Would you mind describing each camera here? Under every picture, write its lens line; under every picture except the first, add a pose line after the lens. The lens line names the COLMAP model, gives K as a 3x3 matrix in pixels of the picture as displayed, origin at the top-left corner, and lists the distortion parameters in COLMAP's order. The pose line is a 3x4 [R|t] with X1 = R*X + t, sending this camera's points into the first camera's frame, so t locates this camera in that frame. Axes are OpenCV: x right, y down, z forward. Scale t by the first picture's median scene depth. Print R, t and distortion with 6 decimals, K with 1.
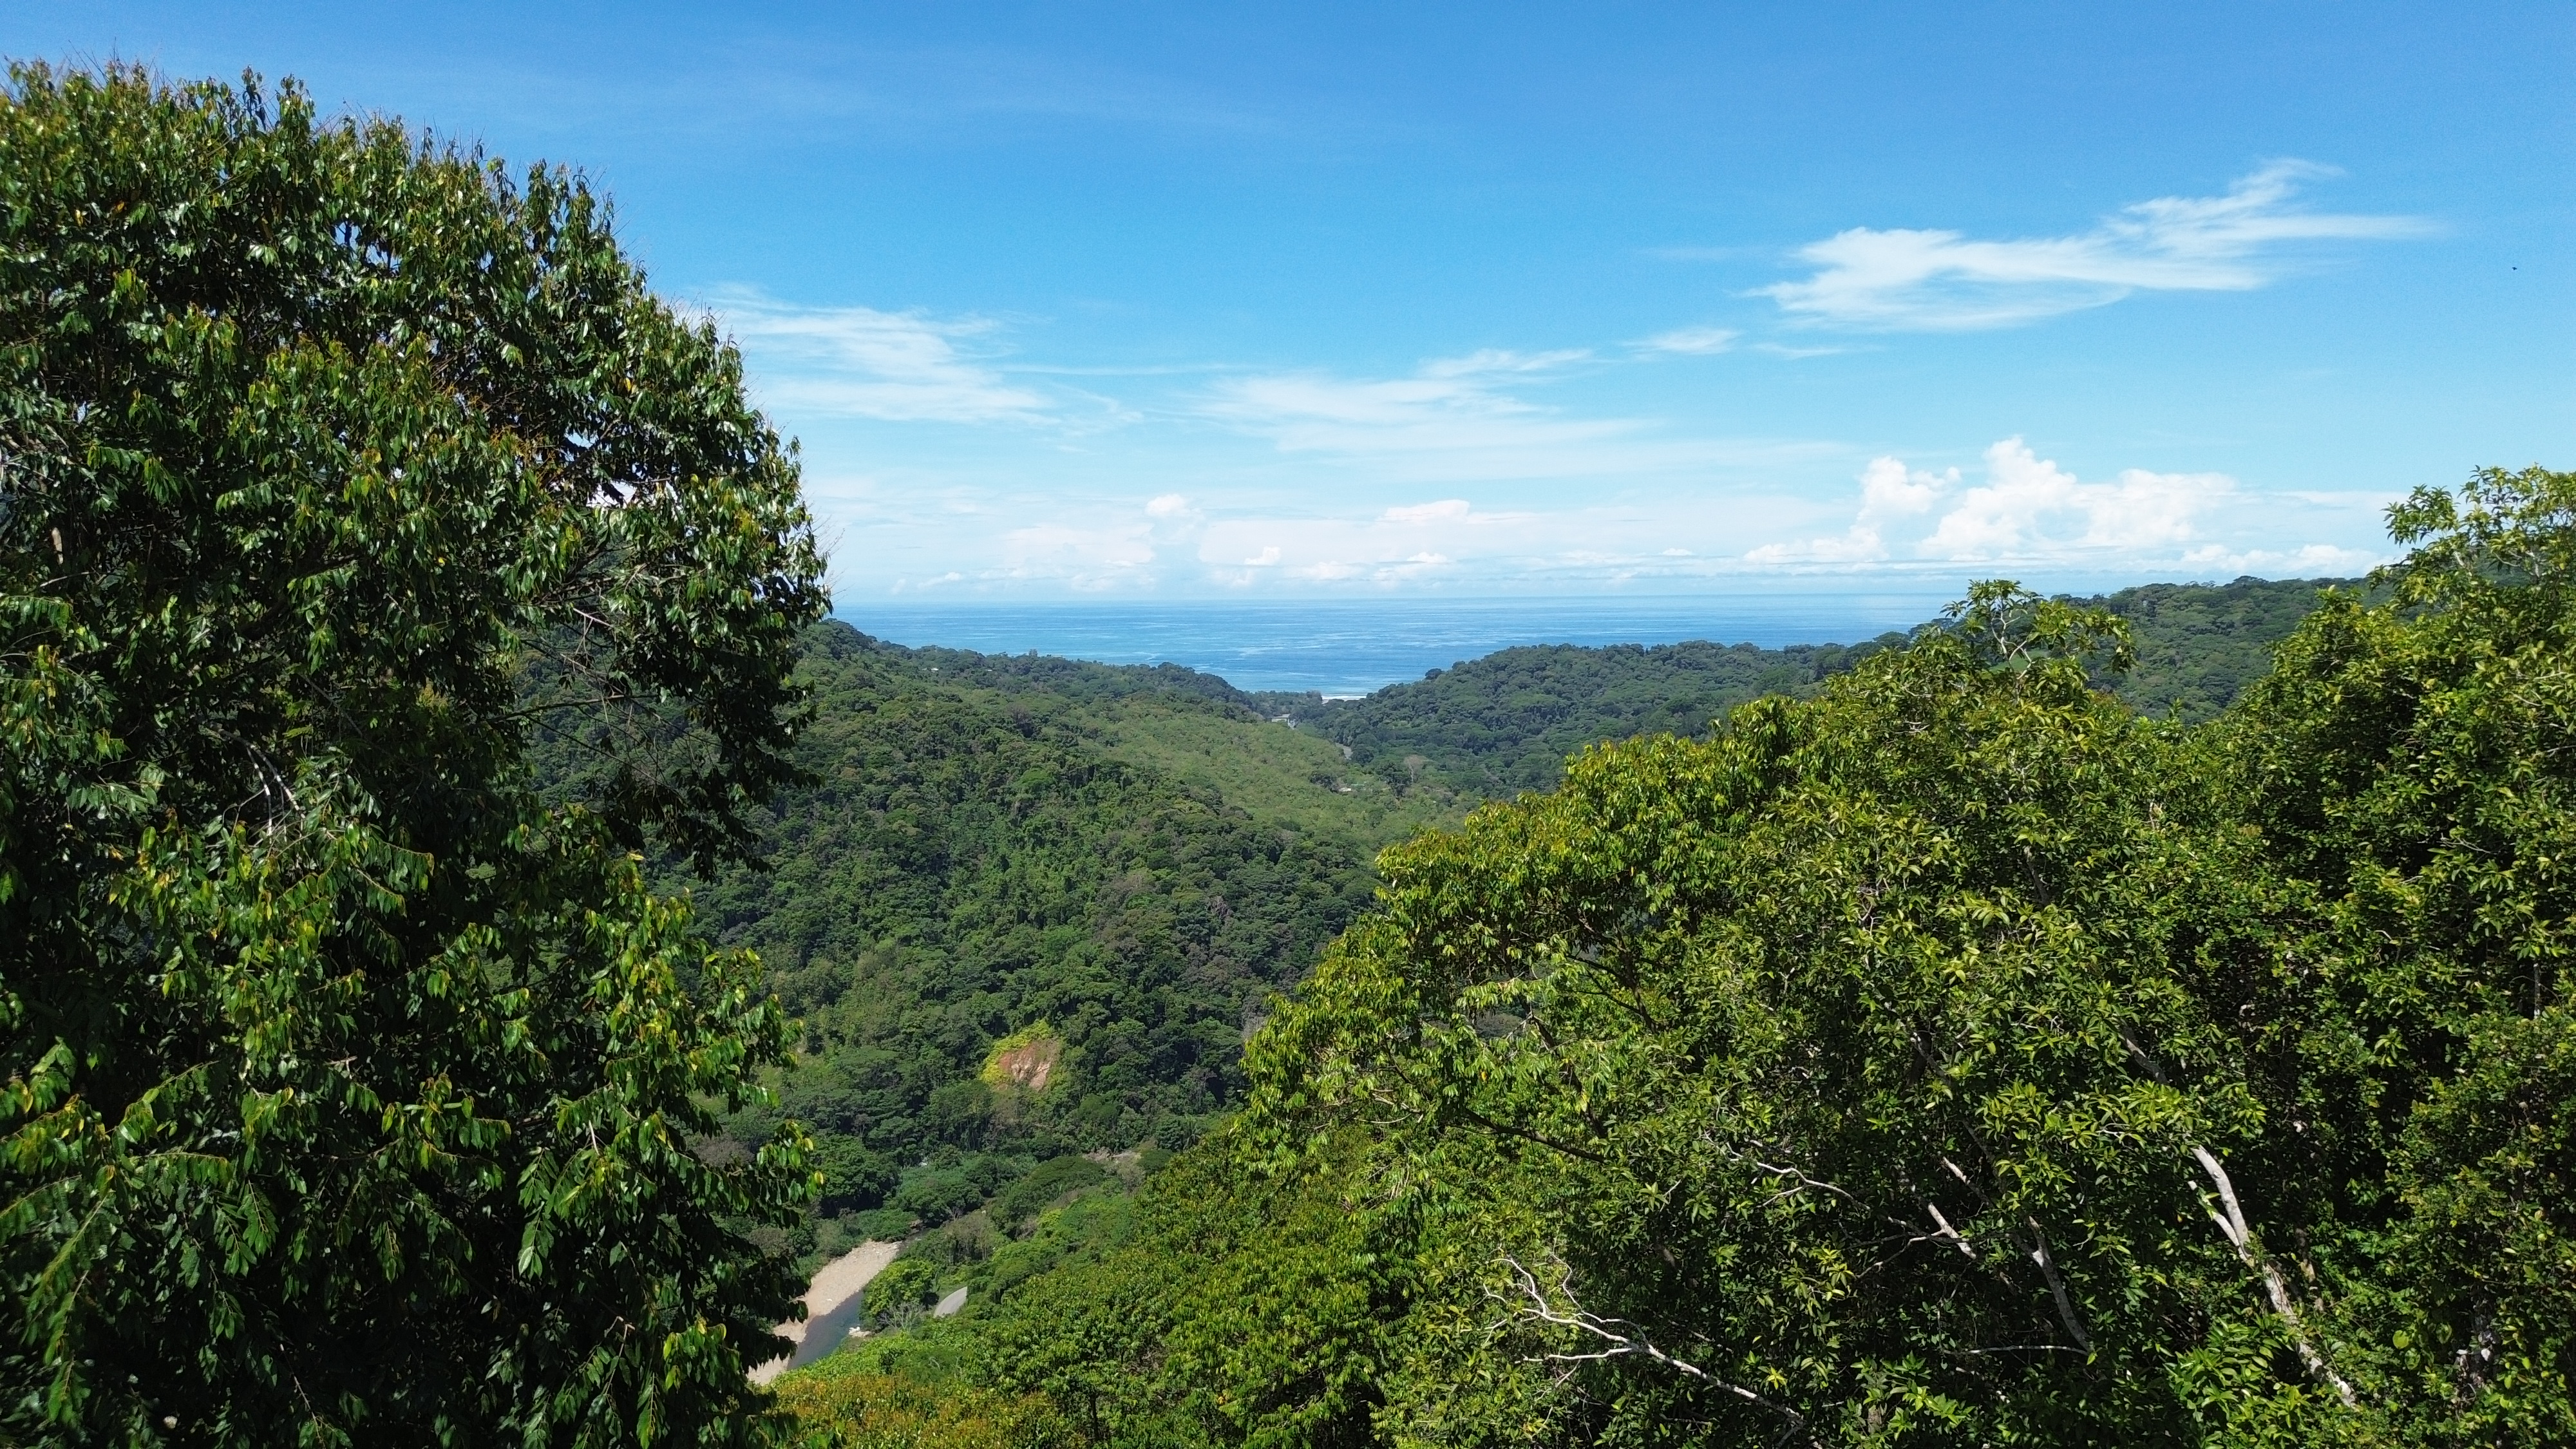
lens RADIAL K [[1821.6, 0, 1280.3], [0, 1821.6, 736.2], [0, 0, 1]] dist [0.062215, -0.062104]
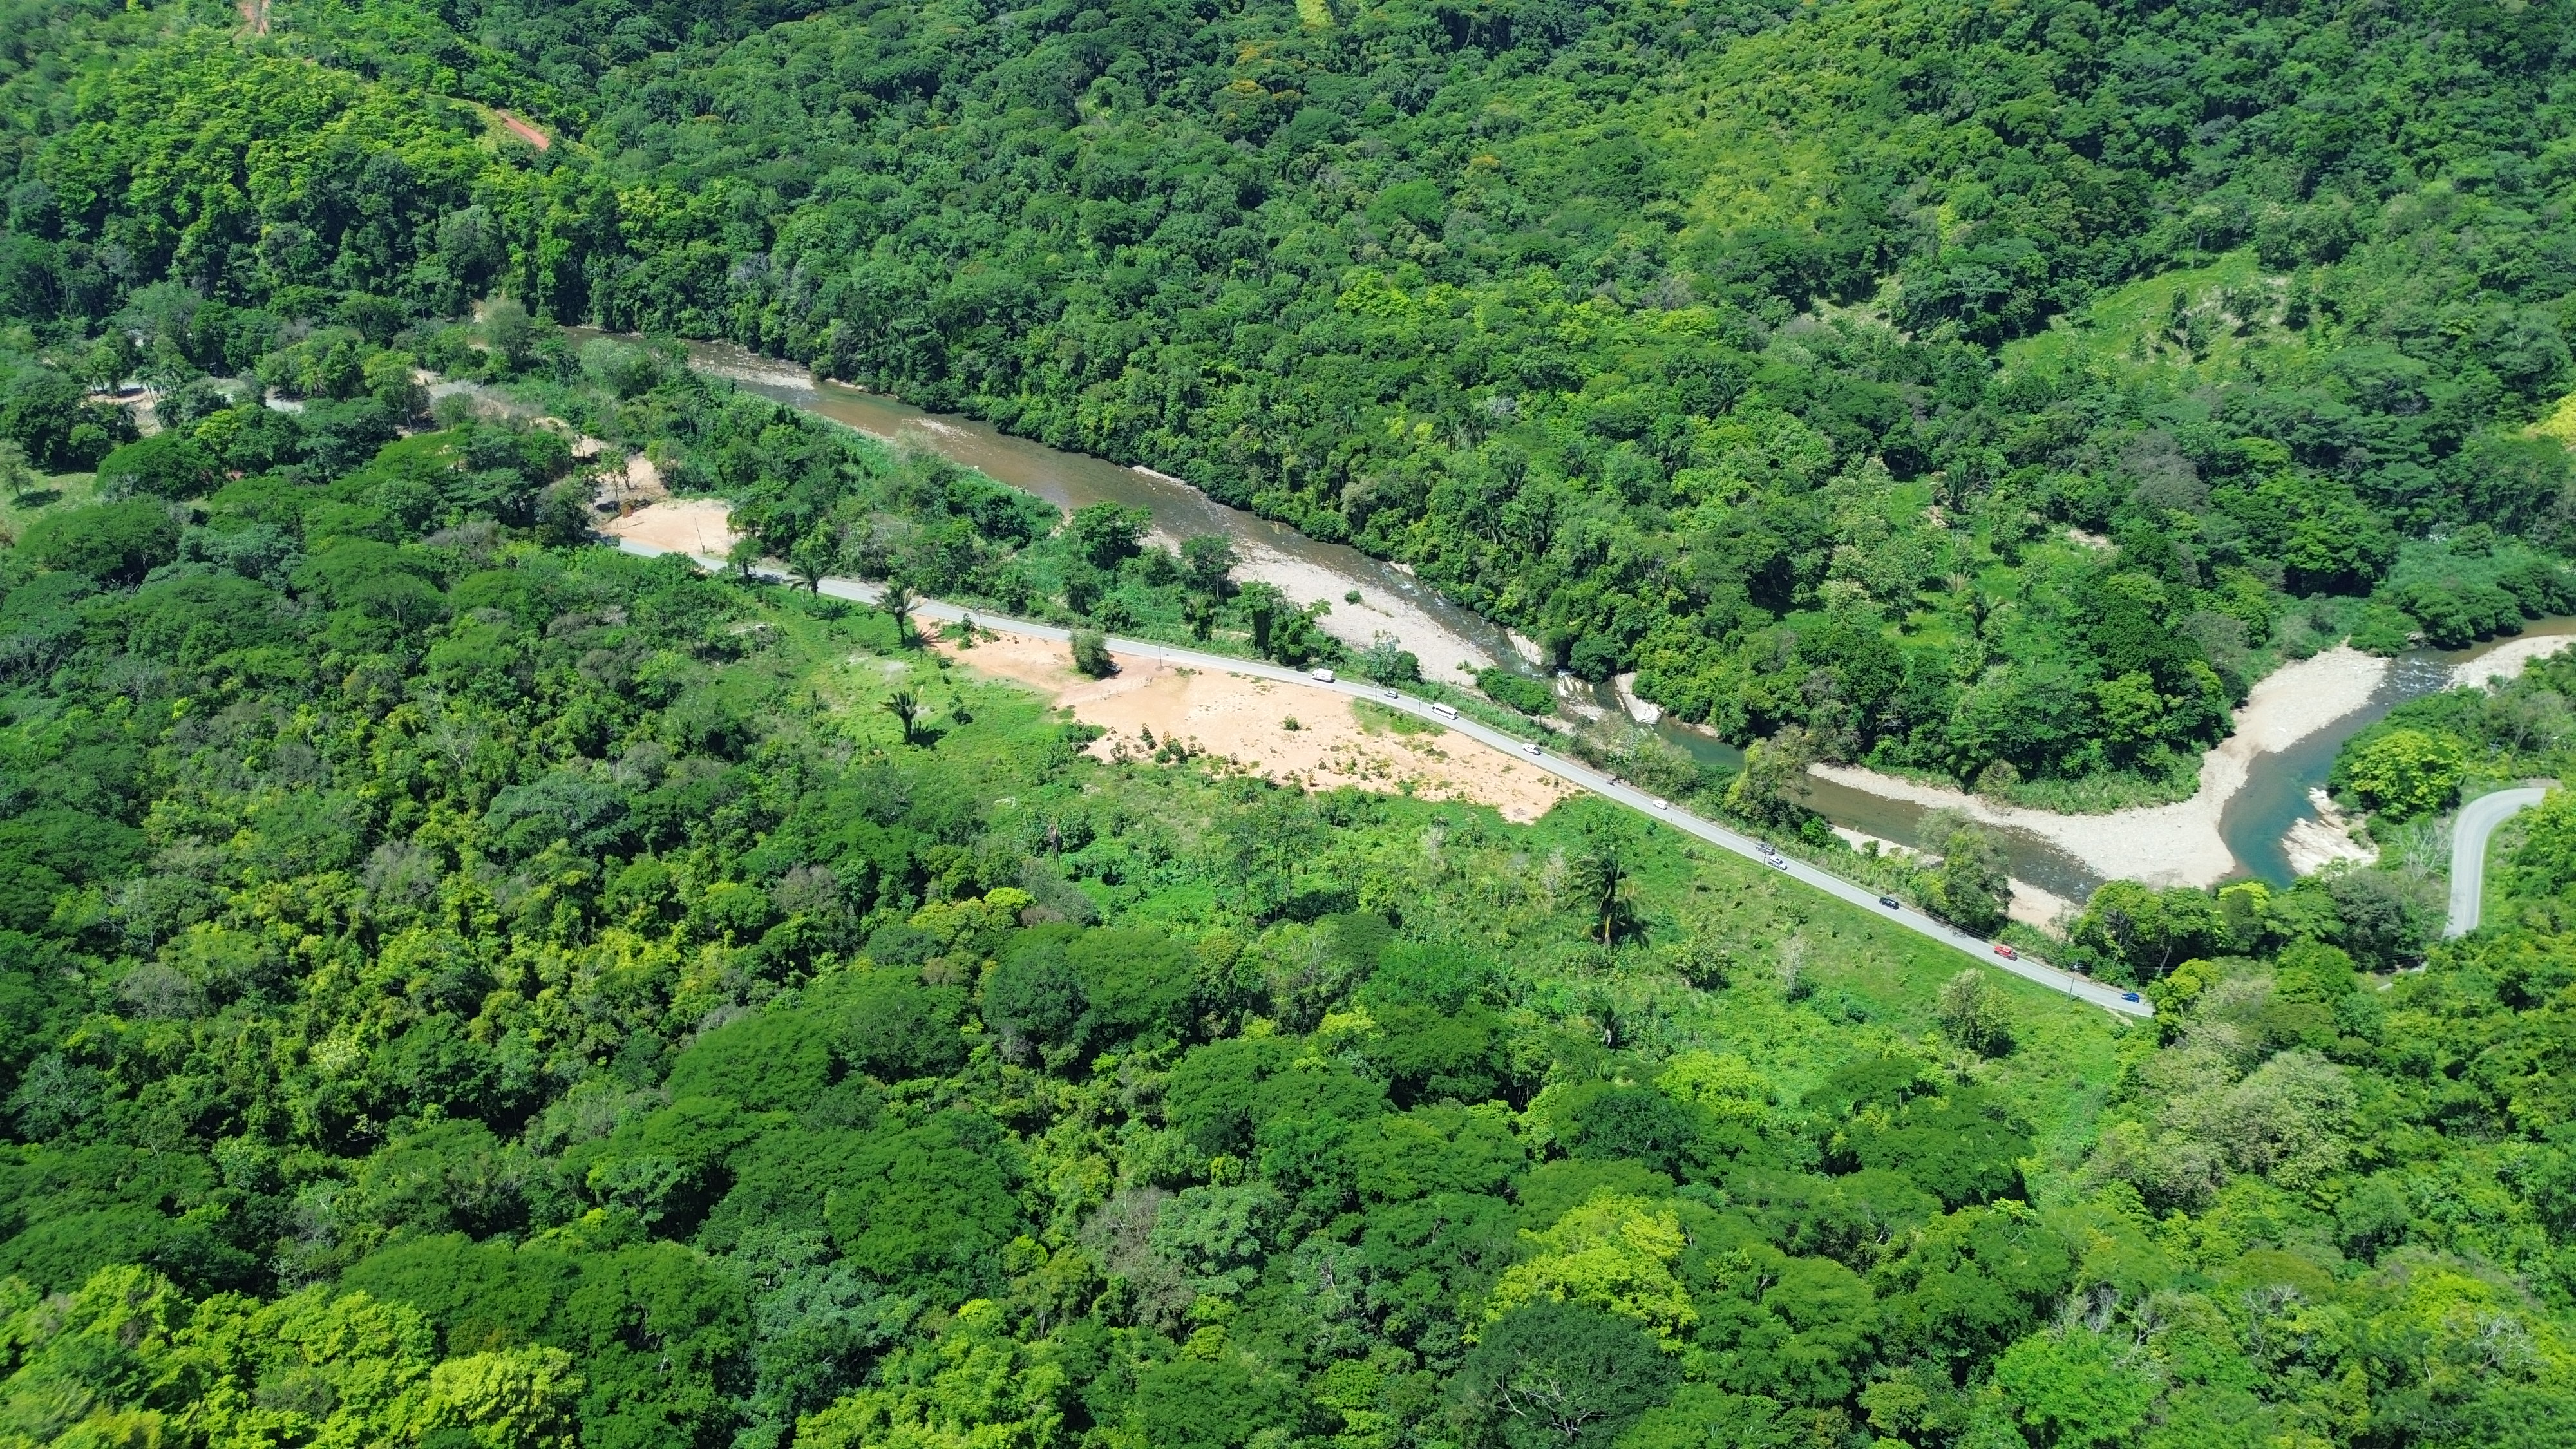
lens RADIAL K [[1821.6, 0, 1288.8], [0, 1821.6, 730.4], [0, 0, 1]] dist [0.062215, -0.062104]
pose [[0.779741, 0.335726, -0.528481, -0.103910], [-0.049392, 0.874435, 0.482622, -0.022244], [0.624151, -0.350218, 0.698415, 0.141269]]
